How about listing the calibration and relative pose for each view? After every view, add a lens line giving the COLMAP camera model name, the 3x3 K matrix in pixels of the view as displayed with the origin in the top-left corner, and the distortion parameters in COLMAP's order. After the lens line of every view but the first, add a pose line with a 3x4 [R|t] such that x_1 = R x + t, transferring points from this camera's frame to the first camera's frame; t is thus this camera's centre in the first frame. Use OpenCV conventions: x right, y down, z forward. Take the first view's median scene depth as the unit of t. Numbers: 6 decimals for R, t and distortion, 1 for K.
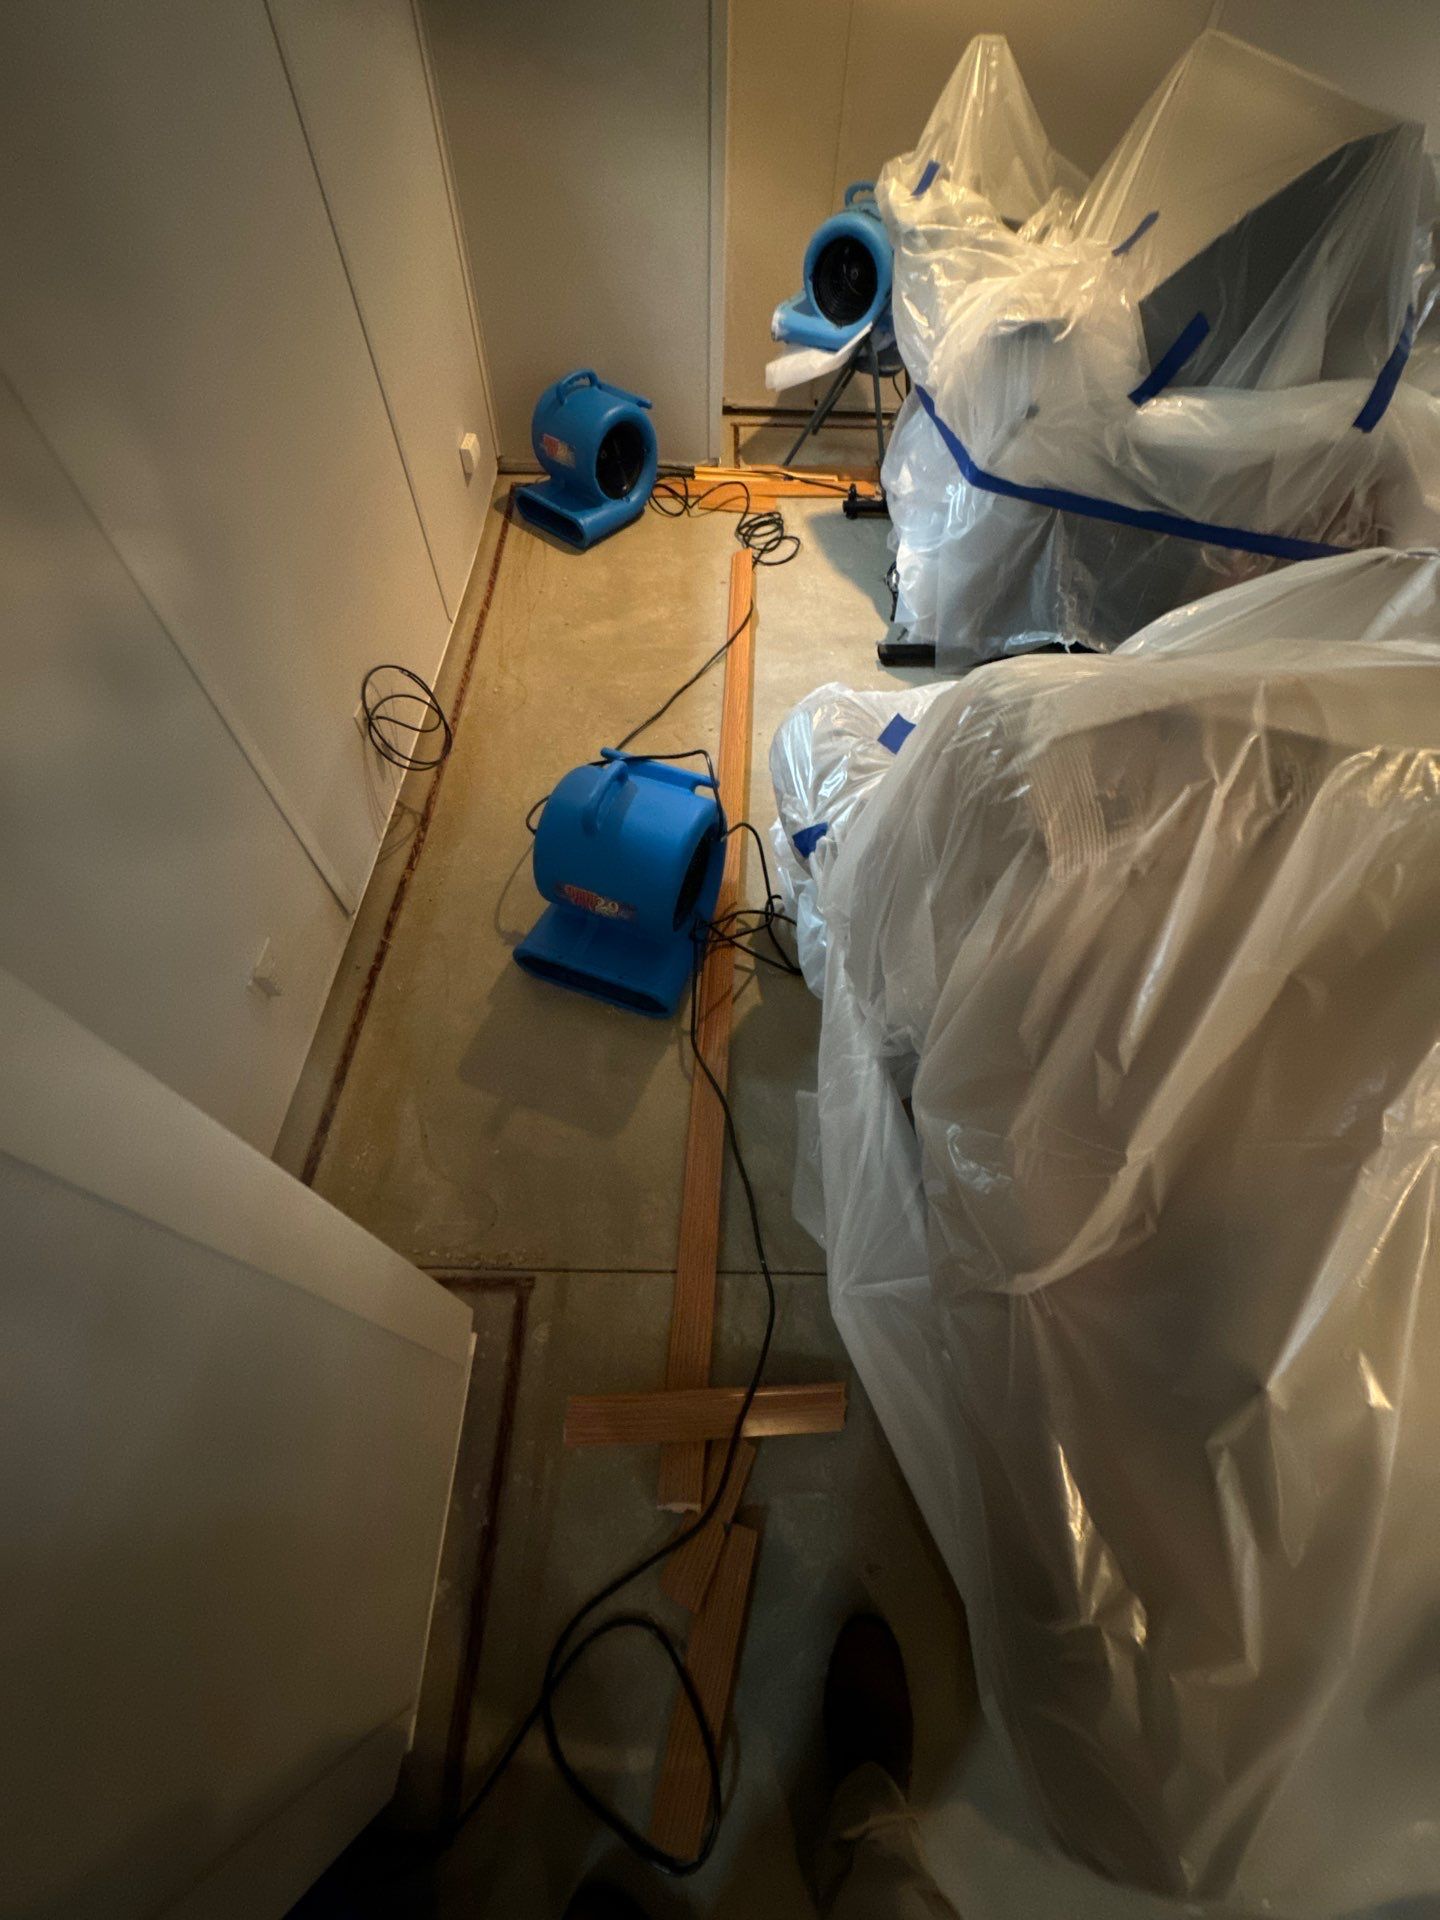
lens RADIAL K [[769.9, 0, 718.3], [0, 769.9, 962.1], [0, 0, 1]] dist [-0.000726, 0.000458]
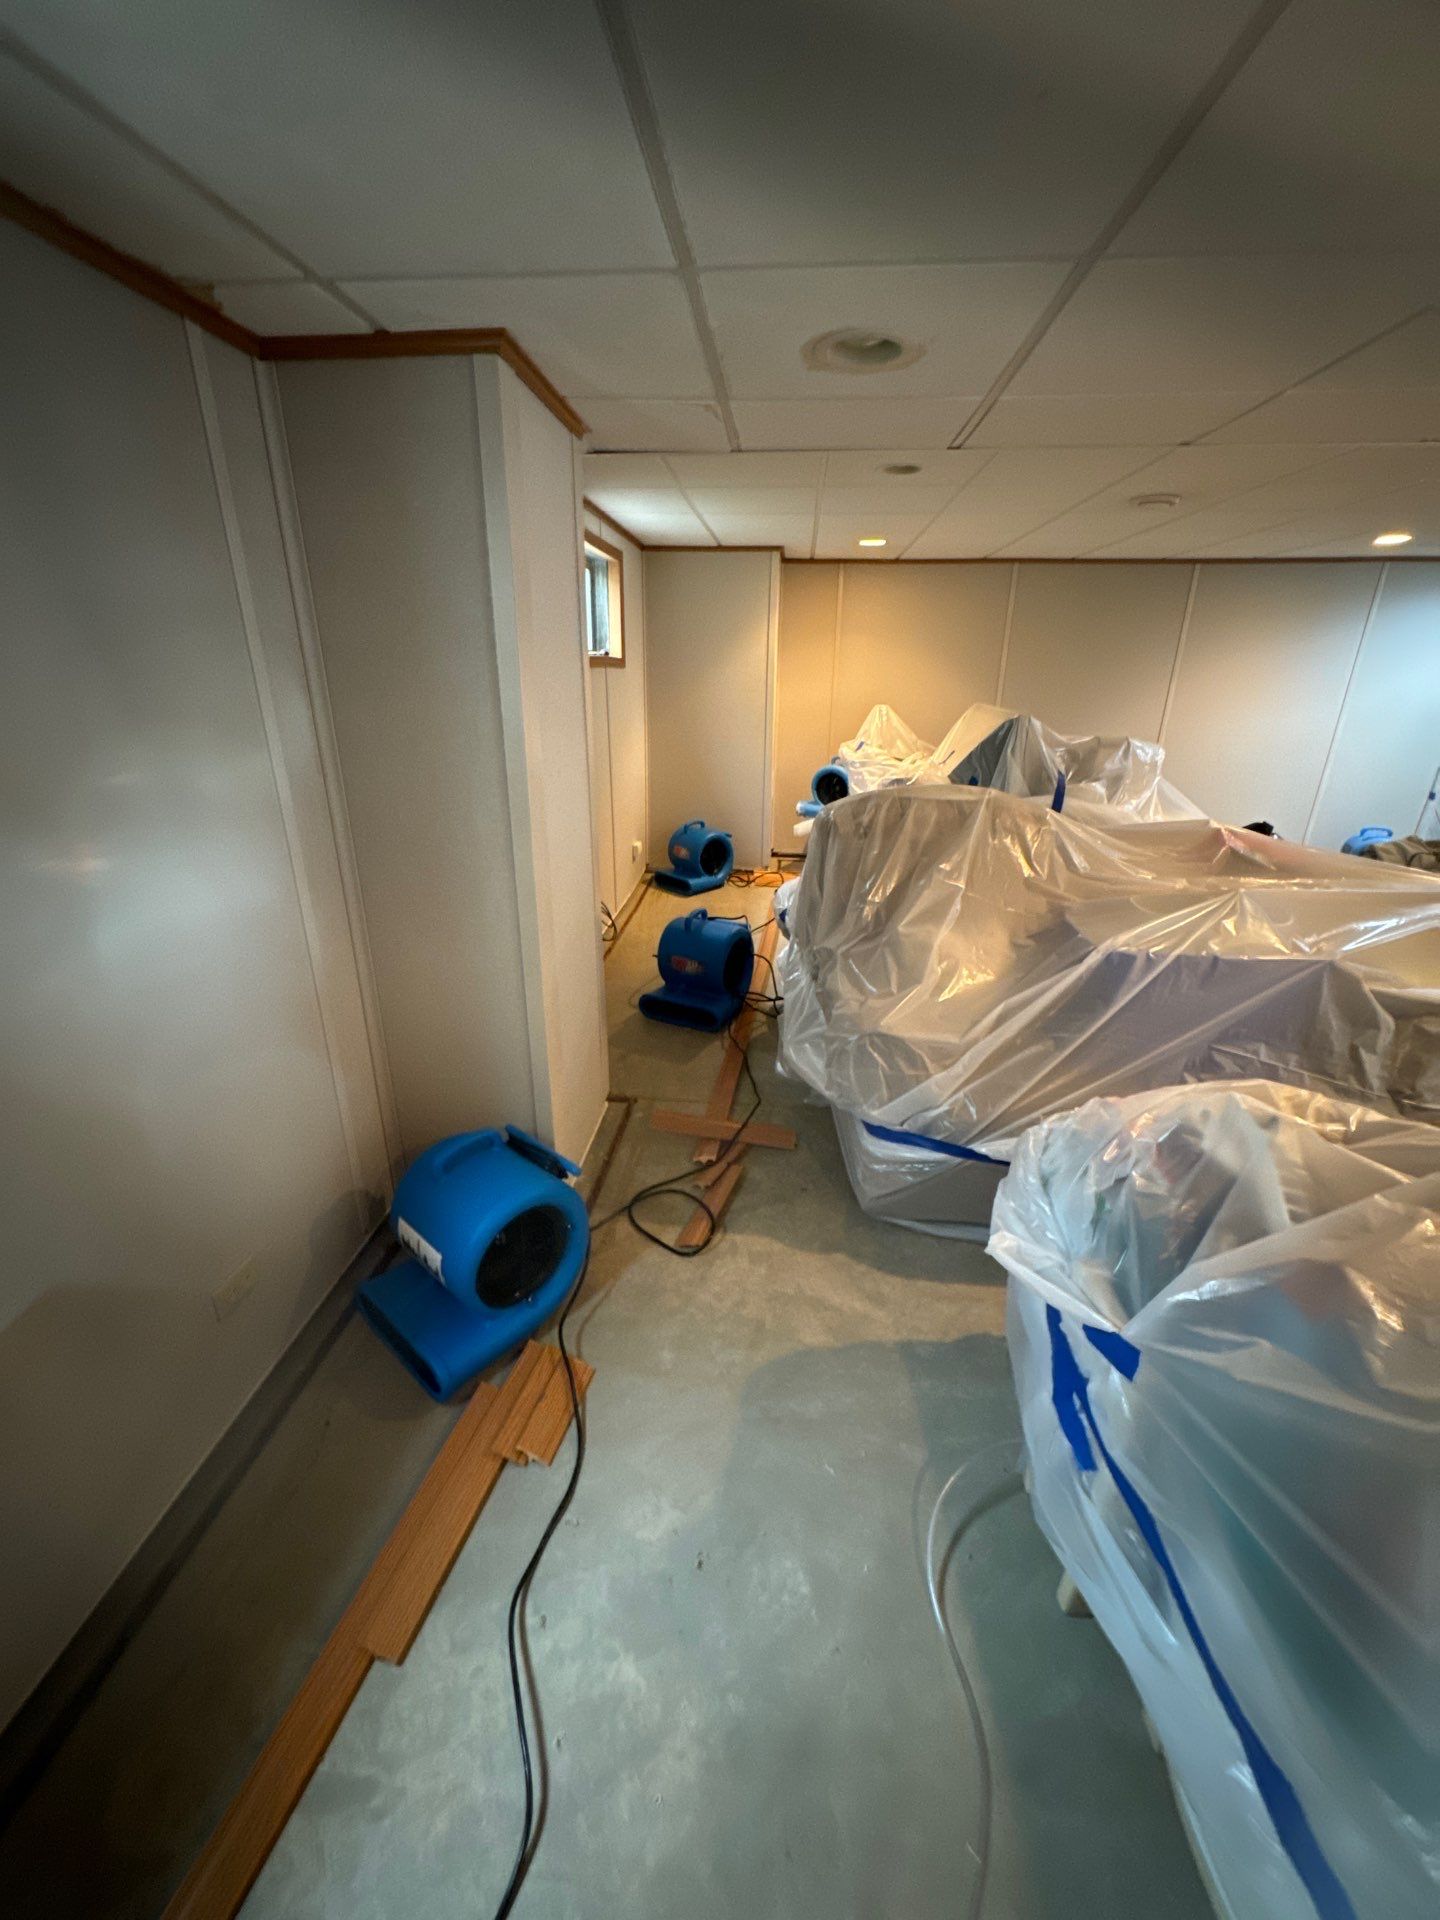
lens RADIAL K [[769.9, 0, 719.1], [0, 769.9, 959.5], [0, 0, 1]] dist [-0.000726, 0.000458]
pose [[0.995228, 0.020597, -0.095379, 0.073903], [-0.071914, 0.815495, -0.574279, 0.650950], [0.065953, 0.578398, 0.813084, -0.396428]]
